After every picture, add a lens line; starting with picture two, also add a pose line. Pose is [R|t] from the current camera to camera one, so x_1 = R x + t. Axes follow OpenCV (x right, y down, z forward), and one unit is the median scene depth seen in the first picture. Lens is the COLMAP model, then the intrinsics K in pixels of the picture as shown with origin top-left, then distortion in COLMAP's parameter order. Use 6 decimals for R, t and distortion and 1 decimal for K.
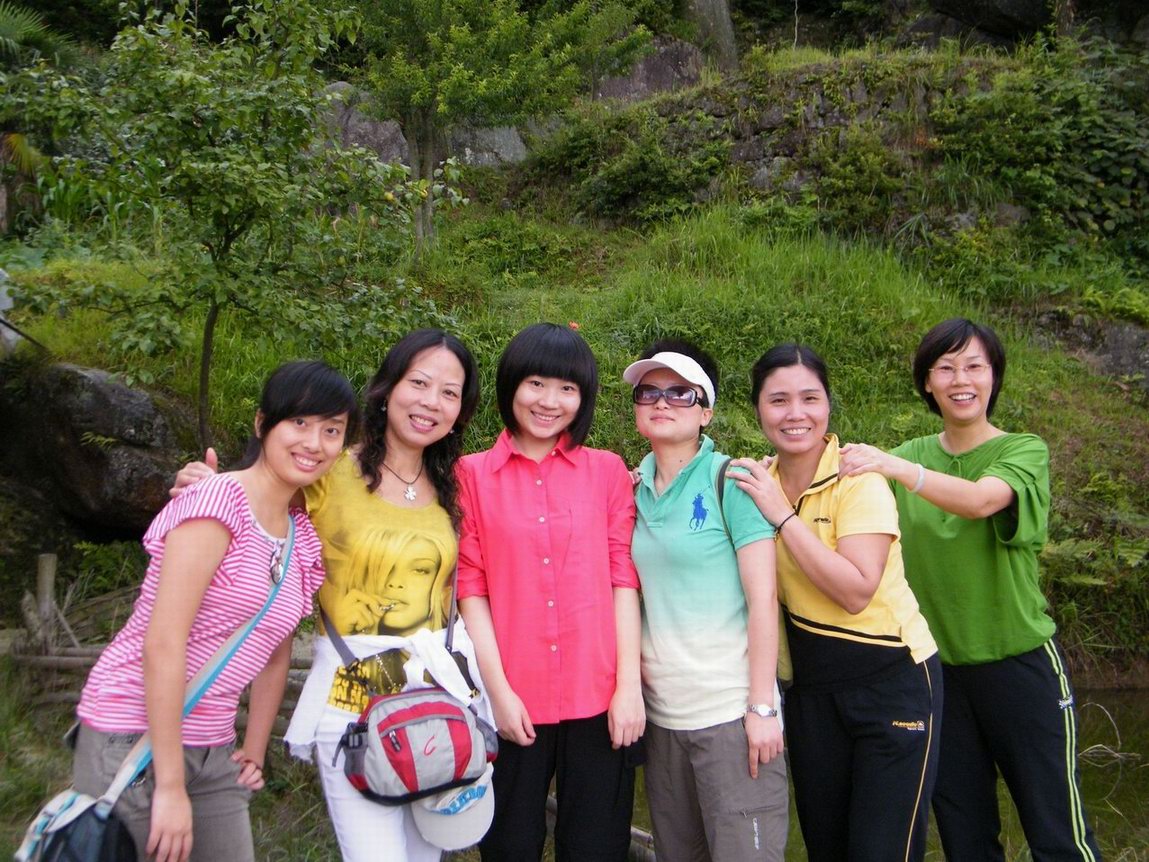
lens RADIAL K [[1373.6, 0, 574.5], [0, 1373.6, 431.0], [0, 0, 1]] dist [-0.040423, 0.028063]
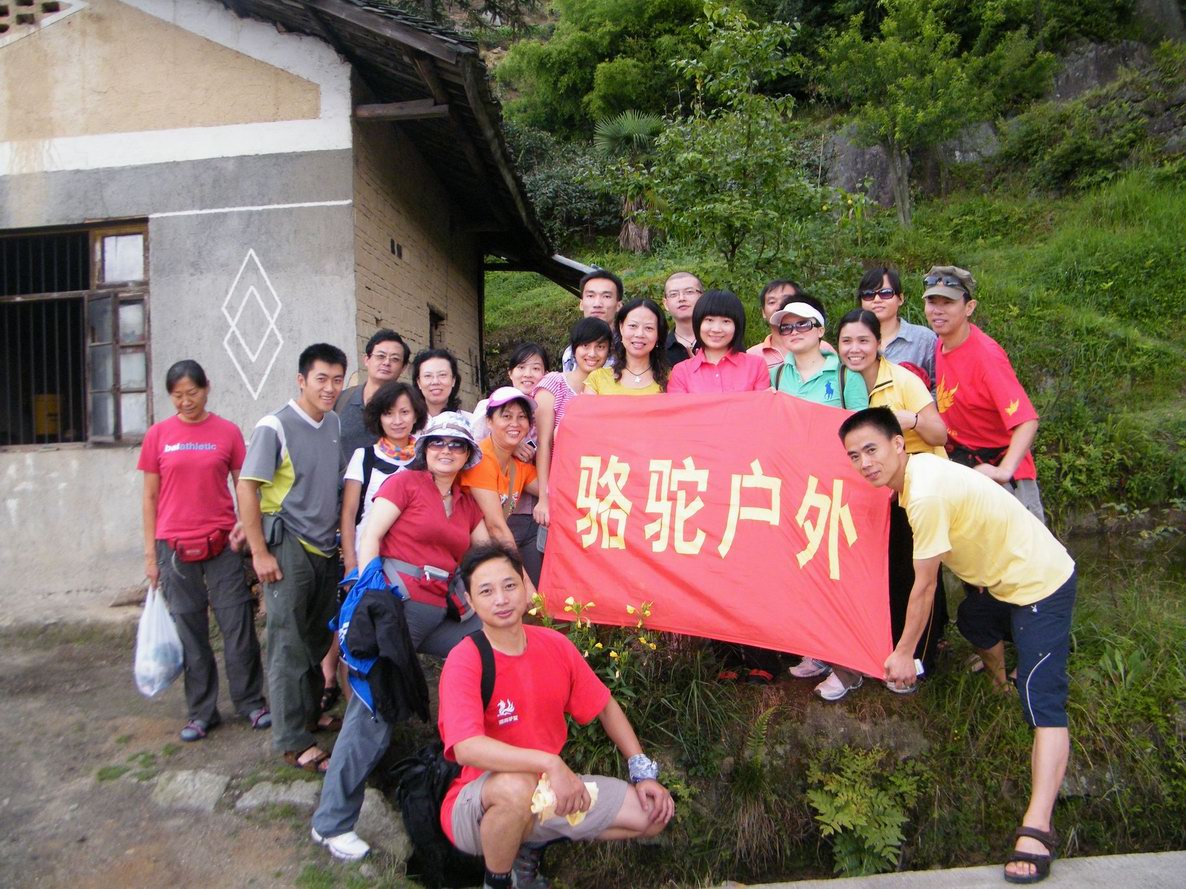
lens RADIAL K [[1006.3, 0, 593.0], [0, 1006.3, 444.5], [0, 0, 1]] dist [-0.194676, 0.150498]
pose [[0.869355, -0.033002, -0.493085, 0.091241], [0.070800, 0.995792, 0.058179, 0.006971], [0.489090, -0.085489, 0.868034, -0.067247]]
